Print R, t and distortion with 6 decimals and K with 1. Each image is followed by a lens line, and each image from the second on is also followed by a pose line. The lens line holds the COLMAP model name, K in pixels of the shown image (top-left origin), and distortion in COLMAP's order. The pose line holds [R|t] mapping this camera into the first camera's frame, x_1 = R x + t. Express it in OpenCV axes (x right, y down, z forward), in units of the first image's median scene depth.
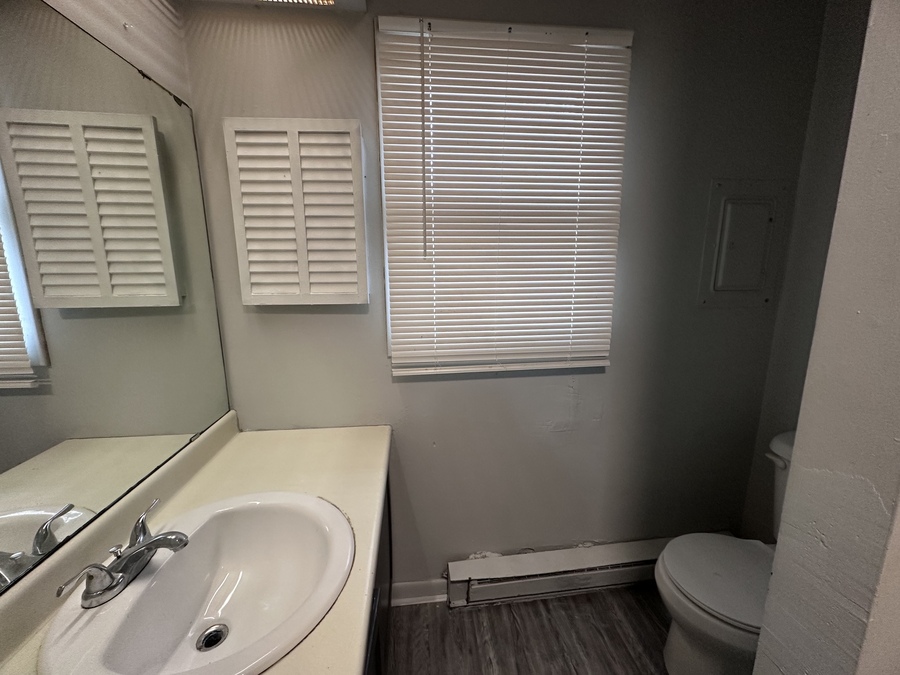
lens RADIAL K [[358.7, 0, 450.0], [0, 358.7, 334.3], [0, 0, 1]] dist [-0.002220, -0.000359]
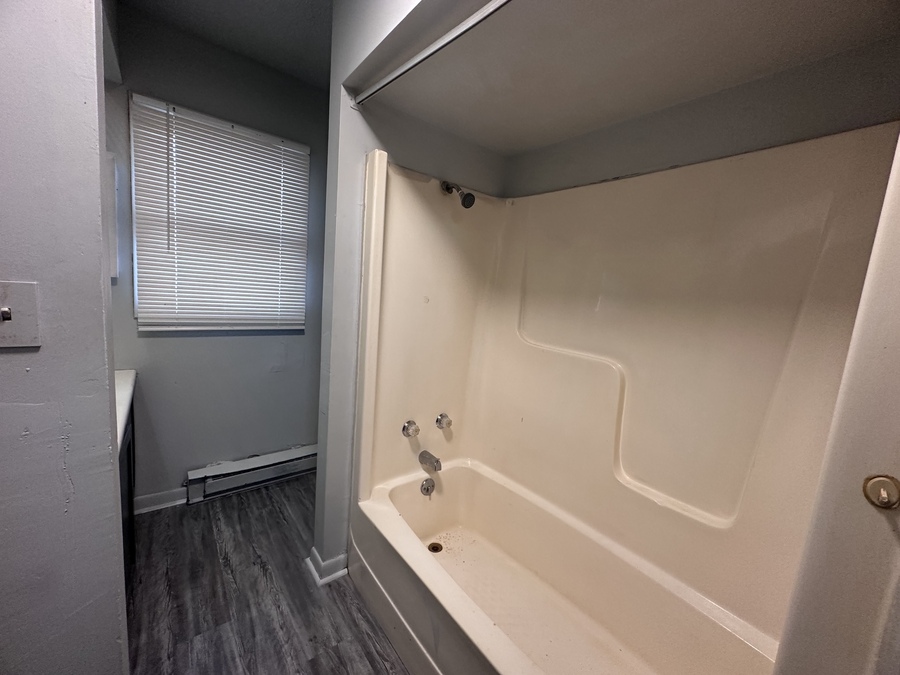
lens RADIAL K [[358.7, 0, 451.4], [0, 358.7, 335.7], [0, 0, 1]] dist [-0.002220, -0.000359]
pose [[0.839469, 0.009347, 0.543328, 0.107075], [0.014756, 0.999091, -0.039986, 0.206956], [-0.543208, 0.041585, 0.838568, -0.841291]]
